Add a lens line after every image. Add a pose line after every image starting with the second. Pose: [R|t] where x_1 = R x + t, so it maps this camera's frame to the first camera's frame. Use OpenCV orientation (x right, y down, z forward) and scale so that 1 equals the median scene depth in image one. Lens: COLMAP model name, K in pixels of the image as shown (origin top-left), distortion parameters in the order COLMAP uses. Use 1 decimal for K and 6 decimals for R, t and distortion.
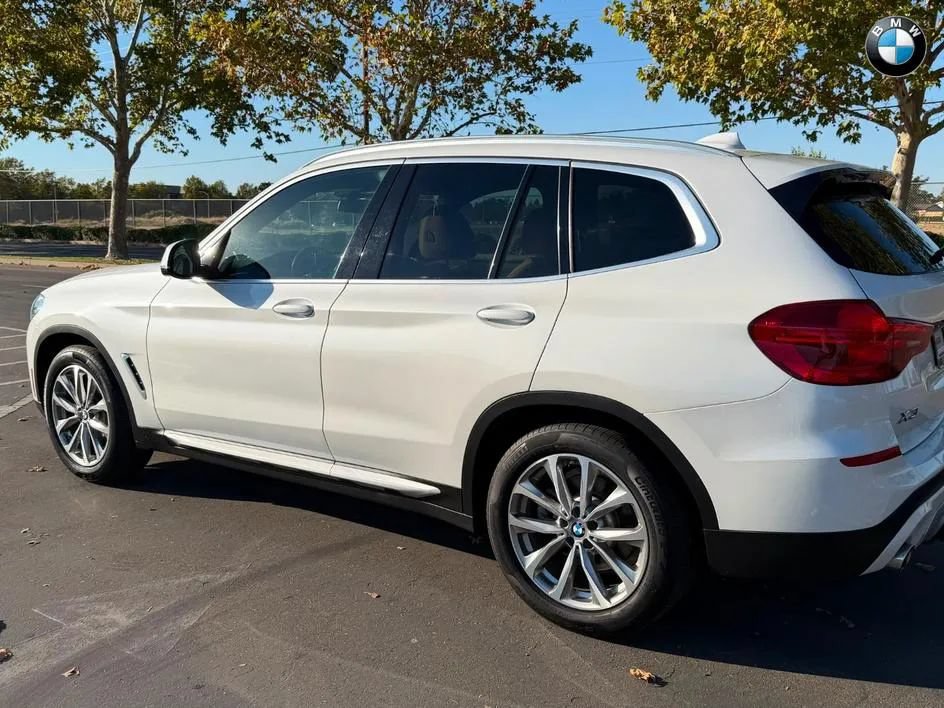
lens RADIAL K [[886.5, 0, 476.4], [0, 886.5, 354.0], [0, 0, 1]] dist [0.029438, 0.000000]
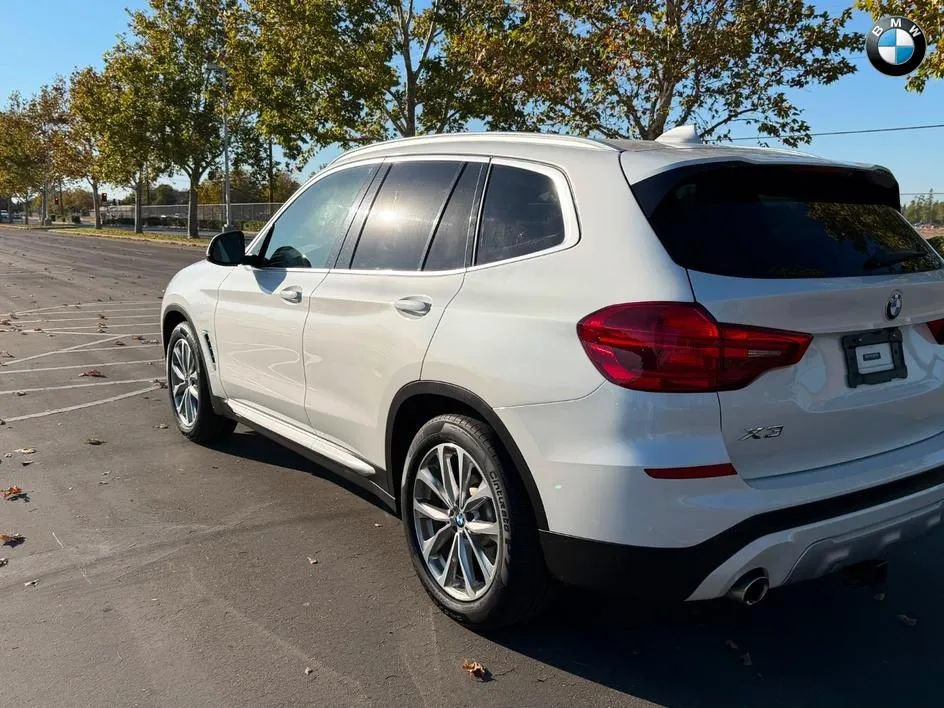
lens RADIAL K [[886.5, 0, 470.7], [0, 886.5, 357.0], [0, 0, 1]] dist [0.029438, 0.000000]
pose [[0.942600, 0.063292, -0.327871, 0.376357], [-0.063652, 0.997926, 0.009644, 0.001172], [0.327801, 0.011779, 0.944673, 0.035885]]
